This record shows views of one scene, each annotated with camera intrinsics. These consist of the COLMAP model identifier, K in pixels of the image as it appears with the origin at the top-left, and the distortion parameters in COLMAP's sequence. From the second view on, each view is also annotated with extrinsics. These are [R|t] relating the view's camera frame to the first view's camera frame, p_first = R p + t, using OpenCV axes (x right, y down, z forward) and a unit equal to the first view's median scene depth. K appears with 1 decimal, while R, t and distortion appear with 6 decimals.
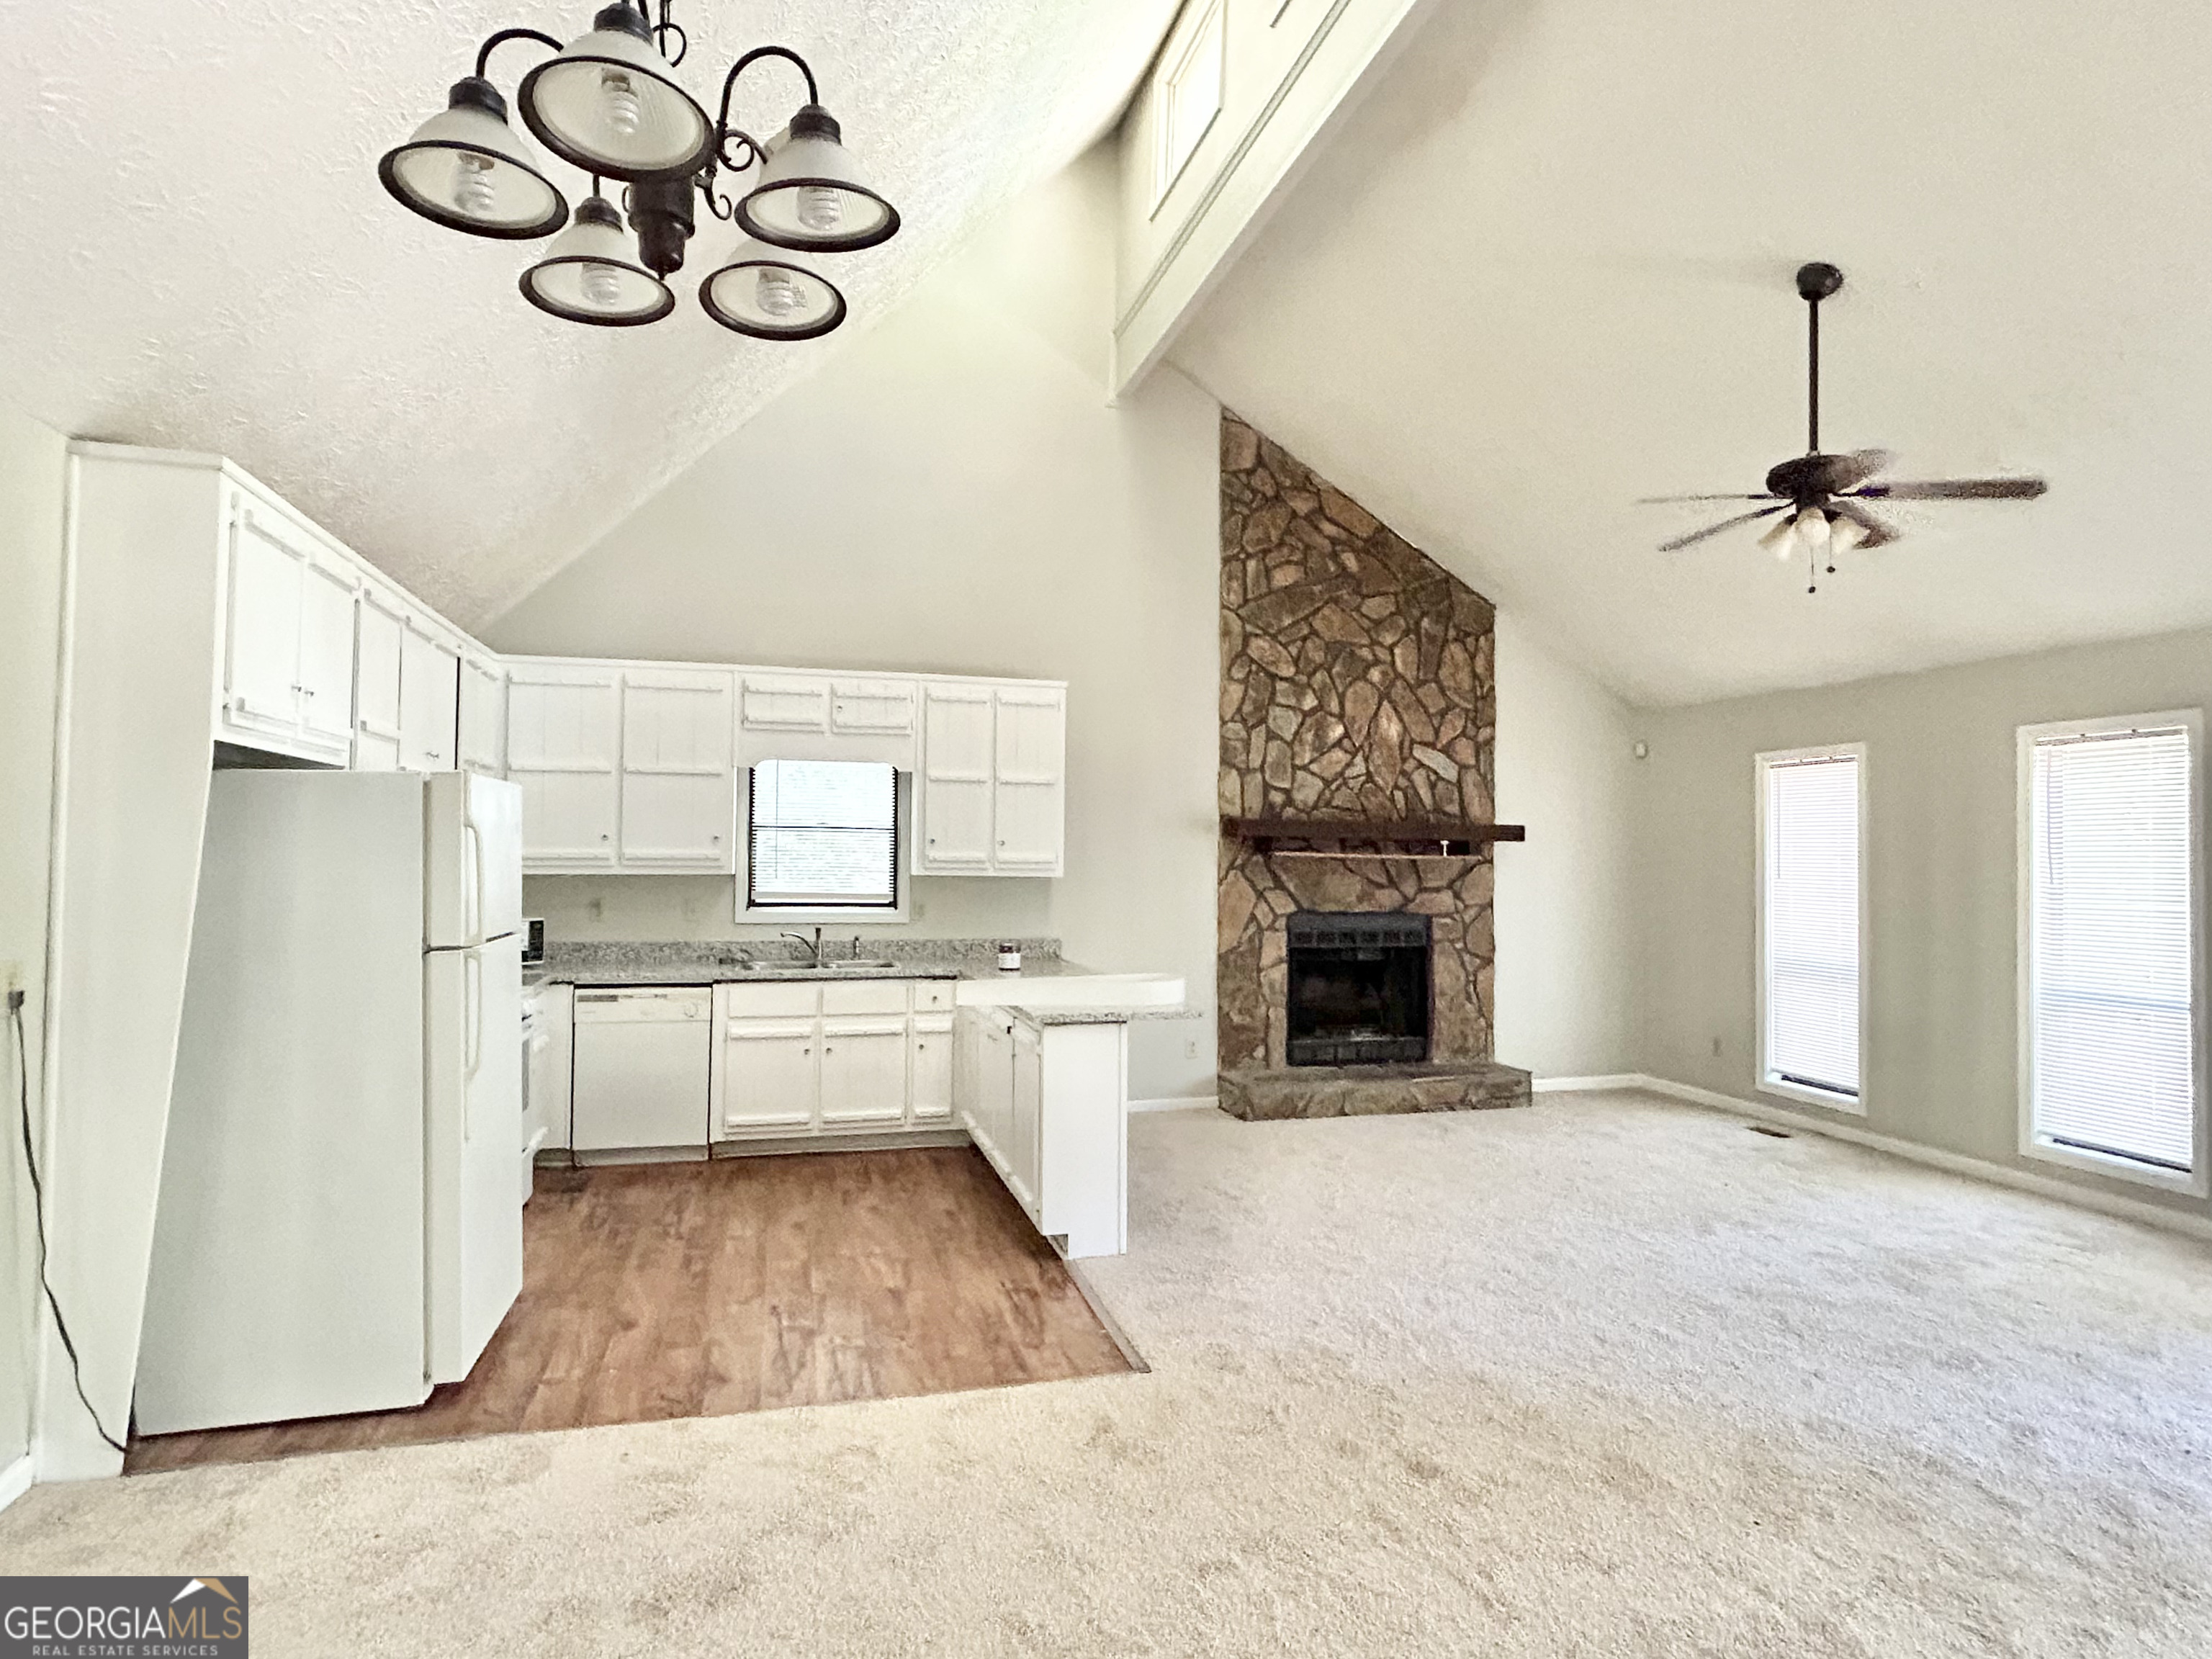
lens RADIAL K [[1191.2, 0, 1093.6], [0, 1191.2, 828.4], [0, 0, 1]] dist [0.000761, -0.002361]
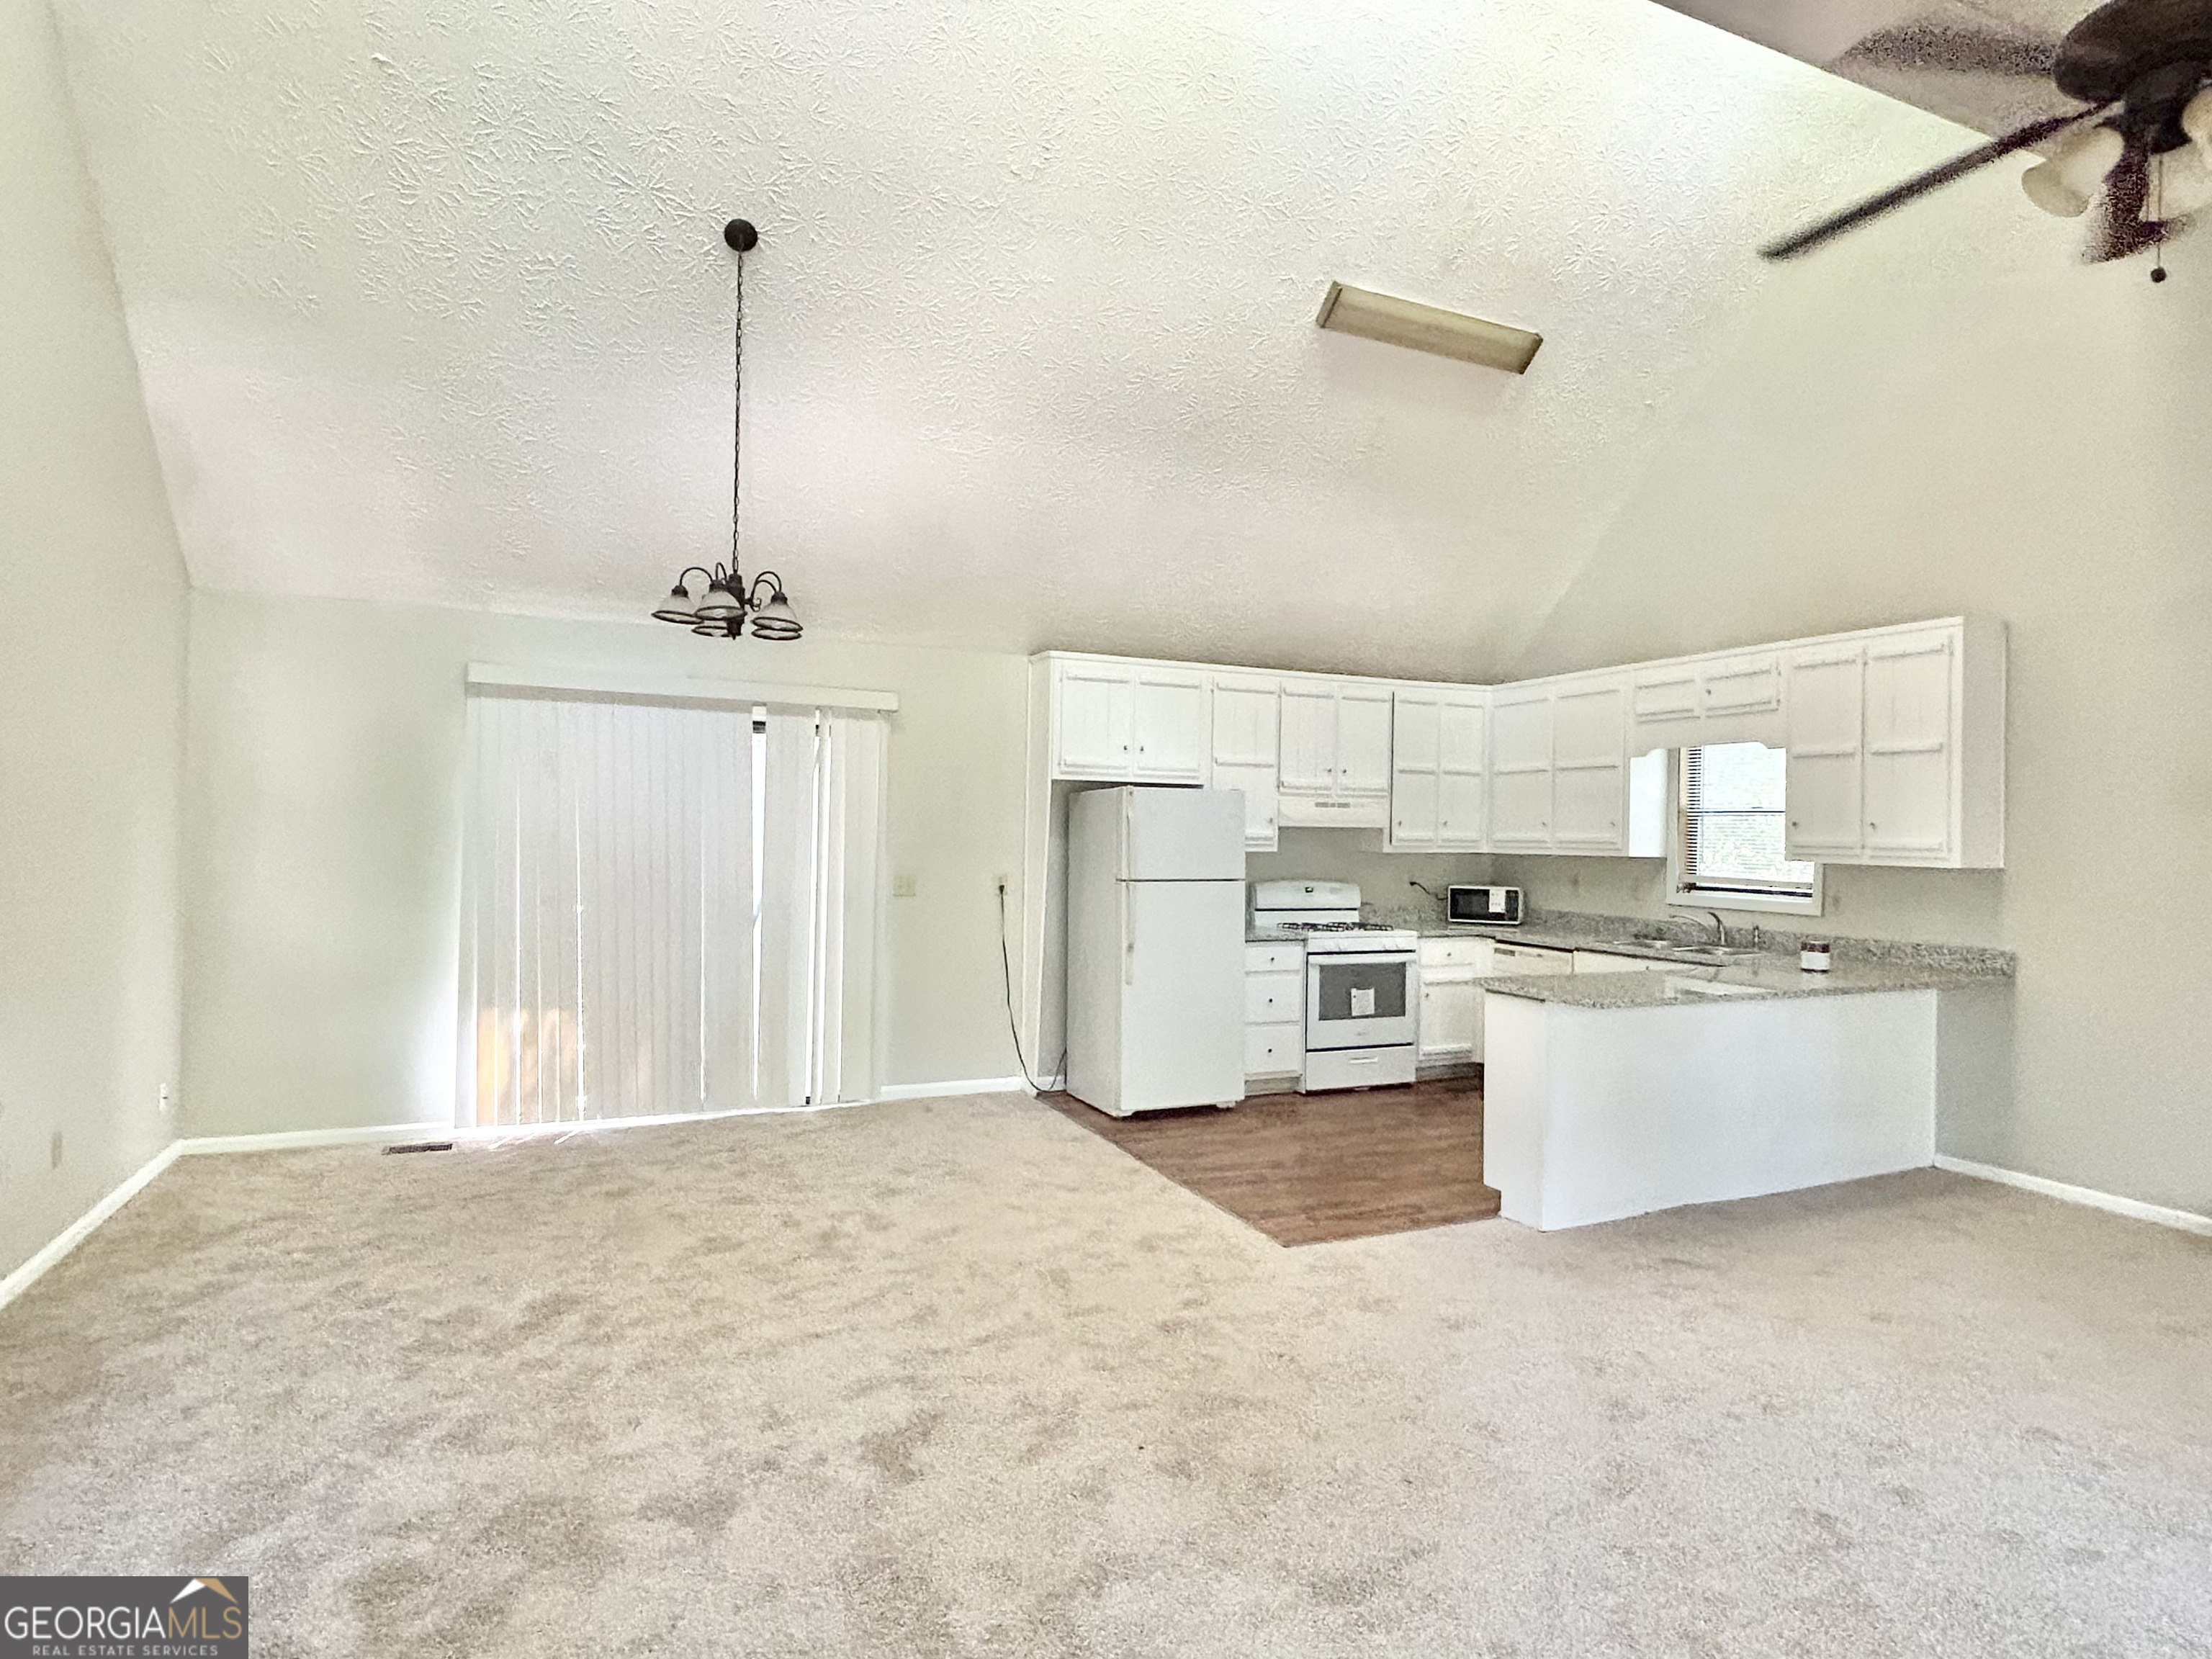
lens RADIAL K [[1191.2, 0, 1100.7], [0, 1191.2, 830.7], [0, 0, 1]] dist [0.000761, -0.002361]
pose [[0.166002, -0.007506, -0.986097, 0.646449], [0.009869, 0.999934, -0.005950, 0.015218], [0.986076, -0.008744, 0.166065, 0.318663]]
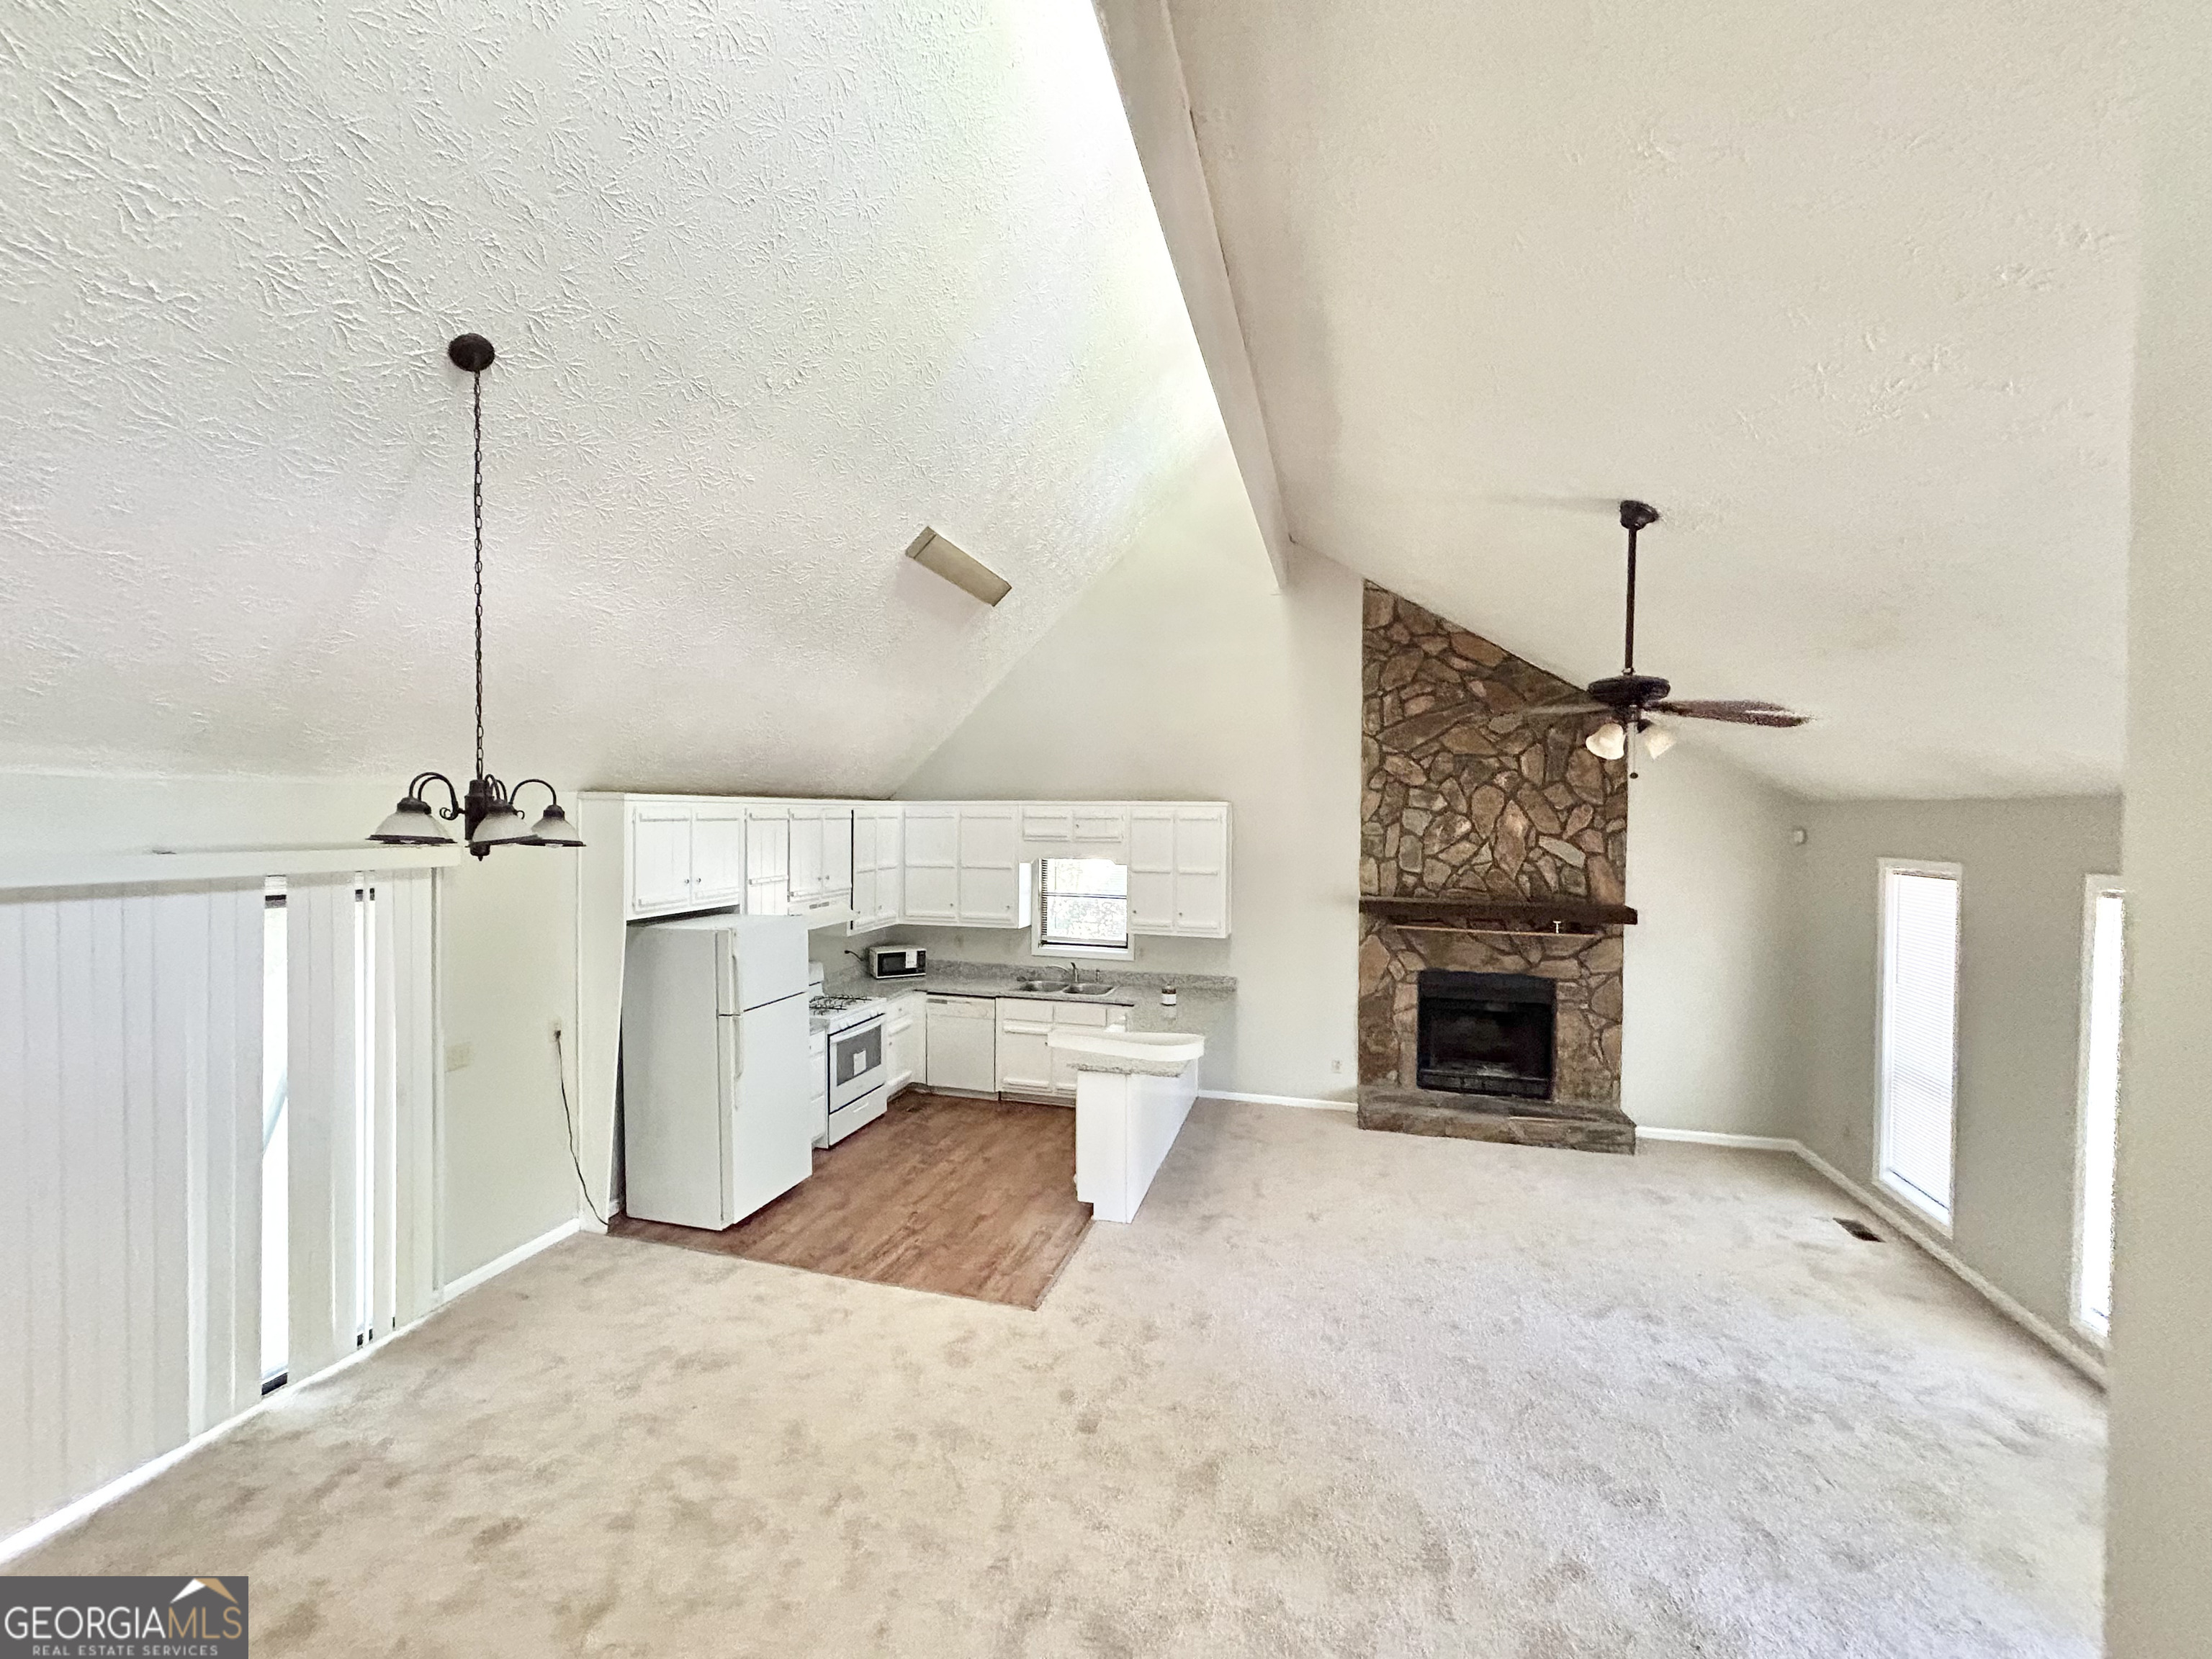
lens RADIAL K [[884.4, 0, 1099.4], [0, 884.4, 832.2], [0, 0, 1]] dist [-0.003334, 0.001214]
pose [[0.859765, 0.006064, -0.510654, 0.386588], [0.014297, 0.999252, 0.035938, -0.127566], [0.510490, -0.038199, 0.859035, 0.013311]]
